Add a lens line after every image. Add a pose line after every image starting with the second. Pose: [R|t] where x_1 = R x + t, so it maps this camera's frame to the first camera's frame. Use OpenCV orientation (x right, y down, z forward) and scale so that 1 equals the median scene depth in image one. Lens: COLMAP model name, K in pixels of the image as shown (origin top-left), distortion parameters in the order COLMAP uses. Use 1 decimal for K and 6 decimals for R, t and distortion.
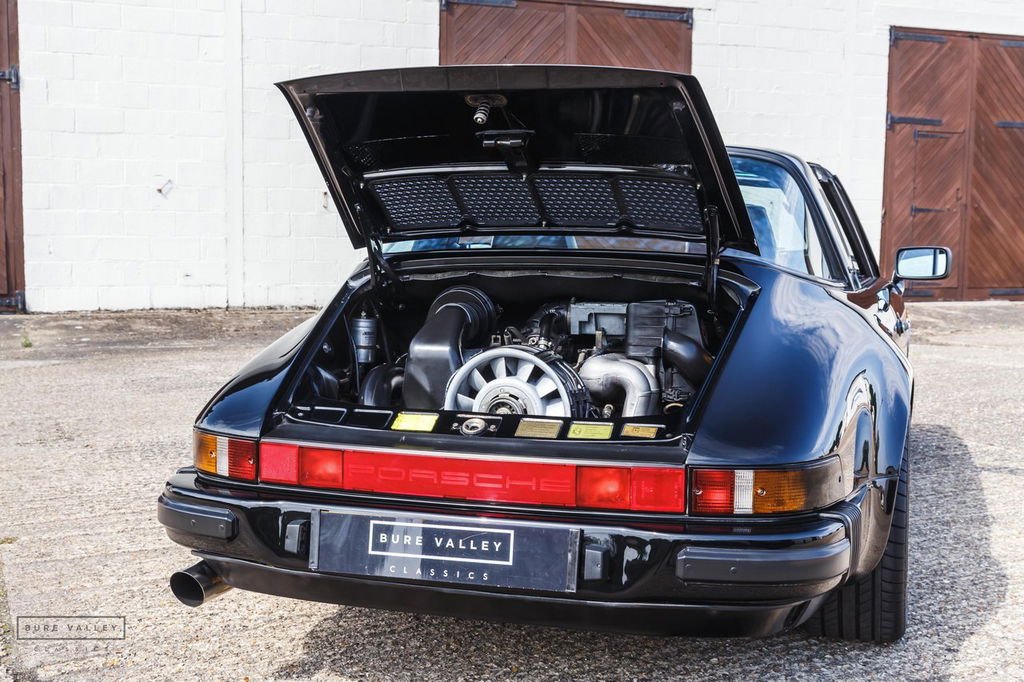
lens RADIAL K [[1269.6, 0, 510.7], [0, 1269.6, 341.1], [0, 0, 1]] dist [-0.111036, 0.000000]
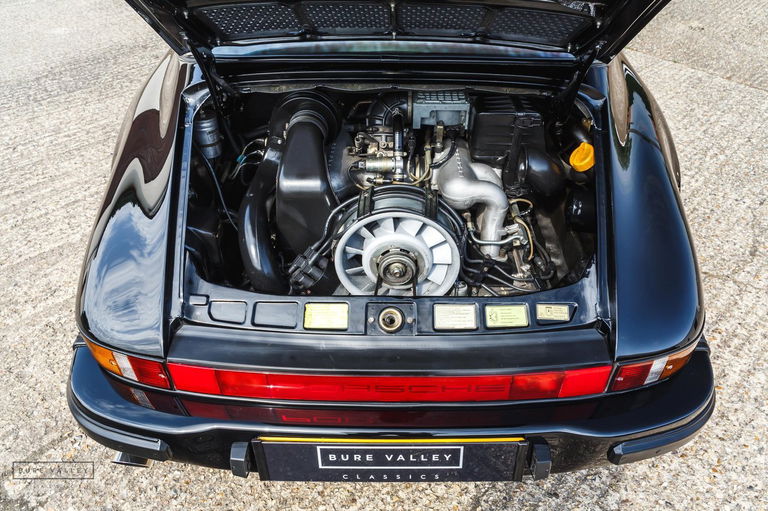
lens RADIAL K [[538.7, 0, 388.9], [0, 538.7, 255.0], [0, 0, 1]] dist [0.002414, 0.003771]
pose [[0.954193, -0.194532, 0.227316, -0.106767], [0.026875, 0.812426, 0.582444, -0.202671], [-0.297982, -0.549655, 0.780440, 0.627106]]
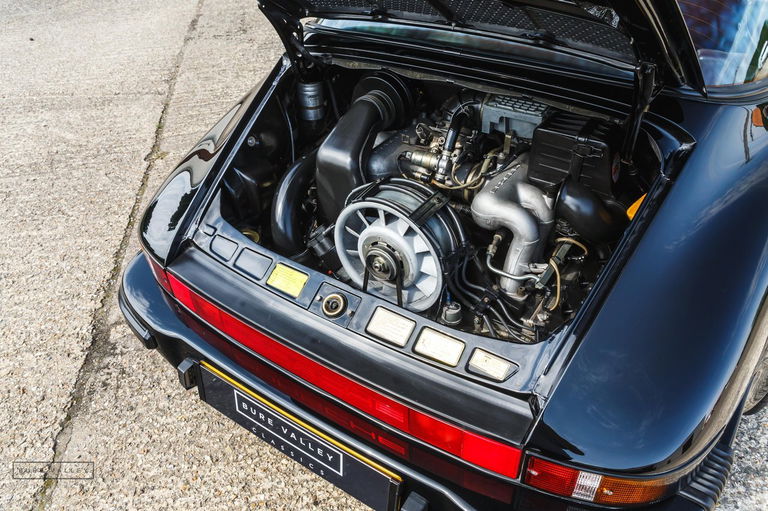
lens RADIAL K [[551.3, 0, 389.1], [0, 551.3, 255.8], [0, 0, 1]] dist [0.000615, -0.000588]
pose [[0.960244, 0.129862, -0.247117, 0.104896], [0.035636, 0.820950, 0.569887, -0.190376], [0.276877, -0.556037, 0.783685, 0.626010]]
